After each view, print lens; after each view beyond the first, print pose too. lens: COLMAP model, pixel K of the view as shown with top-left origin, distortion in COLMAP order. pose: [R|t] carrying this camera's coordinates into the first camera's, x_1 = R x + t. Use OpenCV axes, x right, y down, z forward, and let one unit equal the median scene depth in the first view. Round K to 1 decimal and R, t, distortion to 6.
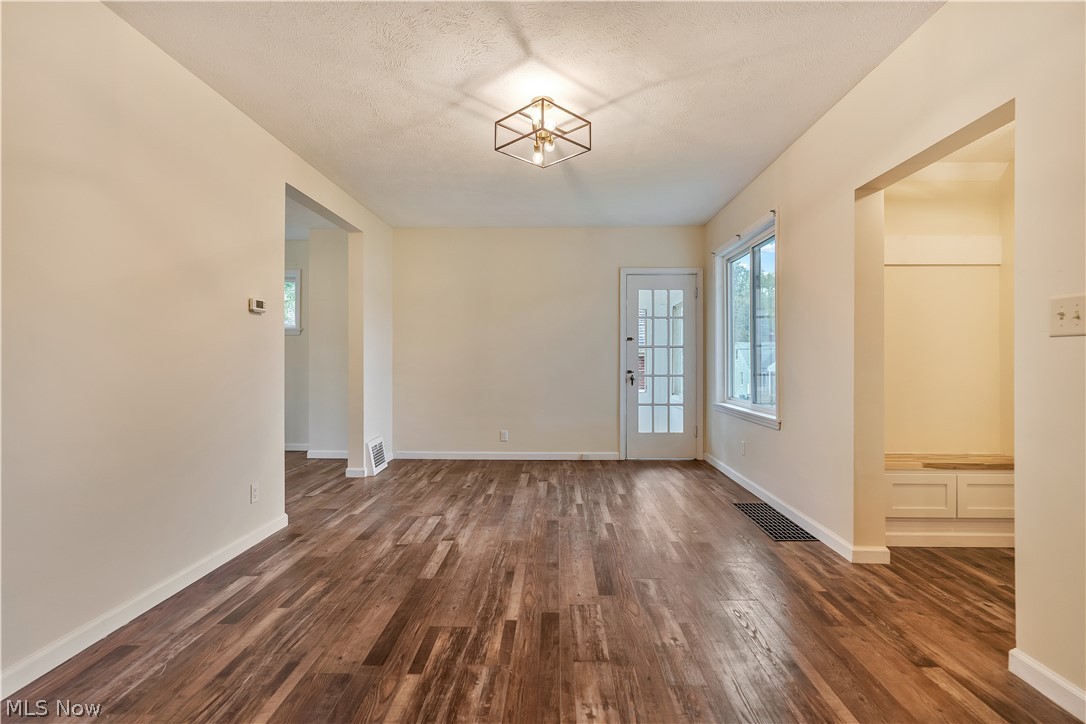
lens RADIAL K [[496.1, 0, 553.8], [0, 496.1, 369.1], [0, 0, 1]] dist [-0.007624, 0.003419]
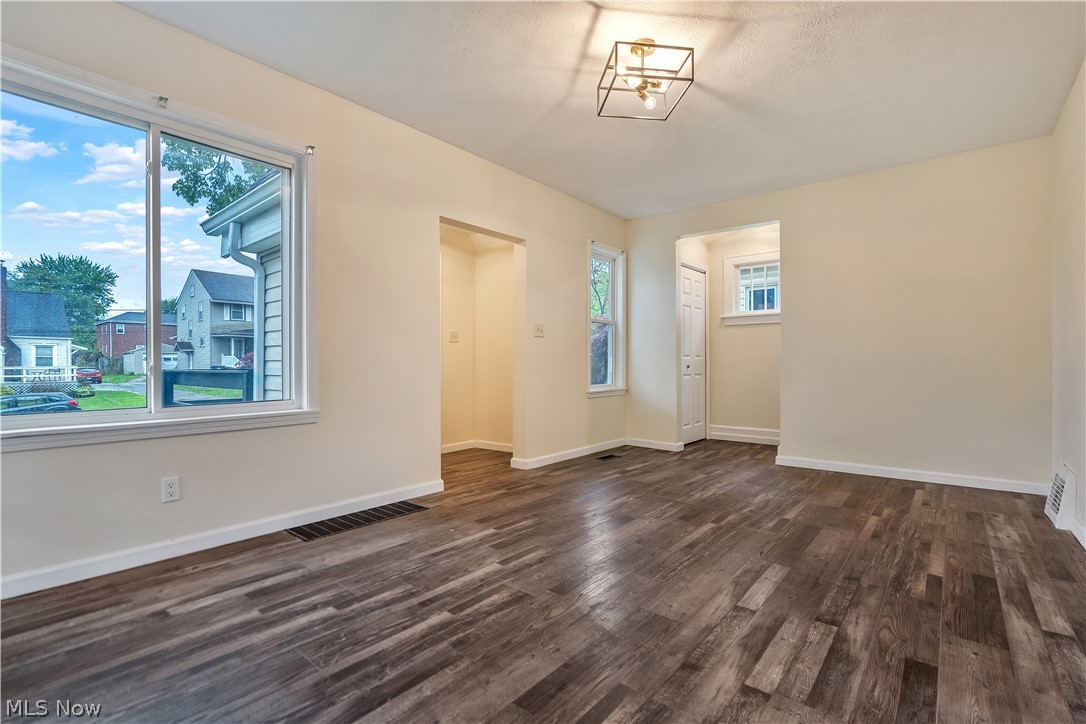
lens RADIAL K [[496.1, 0, 546.9], [0, 496.1, 360.4], [0, 0, 1]] dist [-0.007624, 0.003419]
pose [[-0.778472, 0.004651, 0.627662, -0.453983], [0.013242, 0.999872, 0.009014, 0.026680], [-0.627540, 0.015328, -0.778433, 1.808371]]
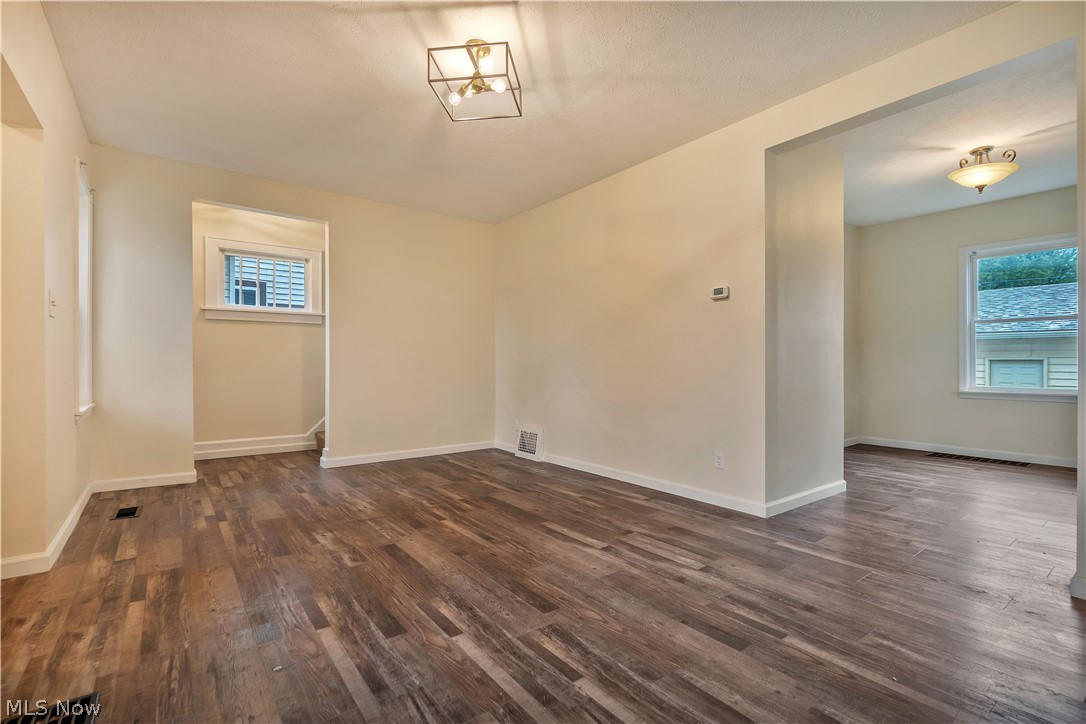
lens RADIAL K [[496.1, 0, 542.0], [0, 496.1, 368.8], [0, 0, 1]] dist [-0.007624, 0.003419]
pose [[-0.795320, 0.005477, -0.606165, 0.428763], [-0.012495, 0.999599, 0.025427, 0.019914], [0.606060, 0.027797, -0.794933, 1.770463]]
